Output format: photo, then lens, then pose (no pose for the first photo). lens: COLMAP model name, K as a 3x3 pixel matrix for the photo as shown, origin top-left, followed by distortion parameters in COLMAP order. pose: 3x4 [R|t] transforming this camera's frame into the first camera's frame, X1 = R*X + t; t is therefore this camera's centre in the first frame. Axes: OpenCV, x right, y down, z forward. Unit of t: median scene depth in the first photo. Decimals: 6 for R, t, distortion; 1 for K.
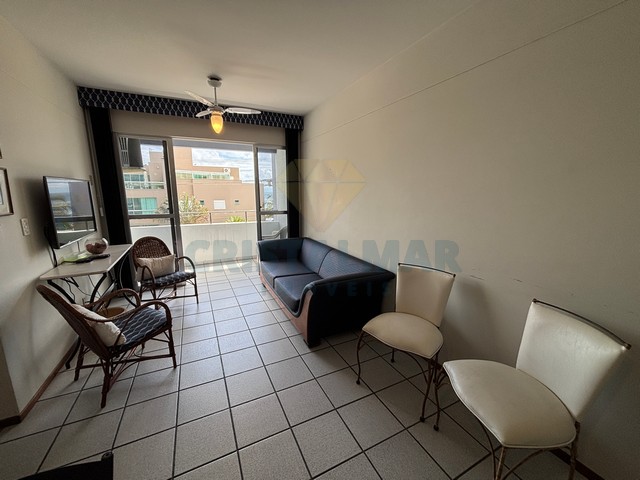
lens RADIAL K [[256.9, 0, 320.0], [0, 256.9, 240.0], [0, 0, 1]] dist [-0.001855, -0.000198]
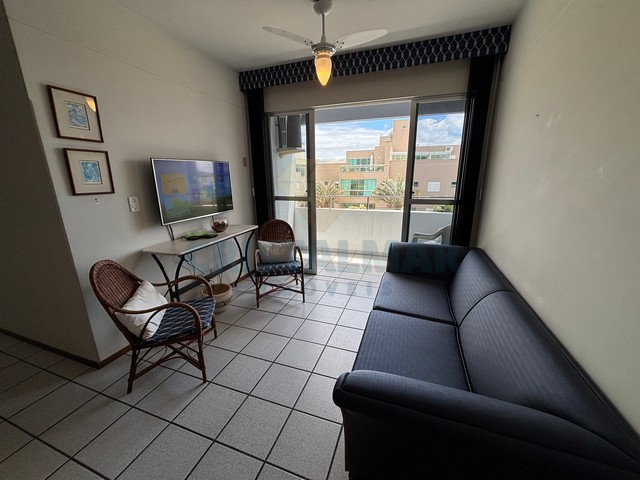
lens RADIAL K [[256.9, 0, 320.0], [0, 256.9, 240.0], [0, 0, 1]] dist [-0.001855, -0.000198]
pose [[0.692416, 0.169595, -0.701282, 0.125582], [-0.120717, 0.985511, 0.119142, -0.066111], [0.711328, 0.002161, 0.702857, 0.400971]]
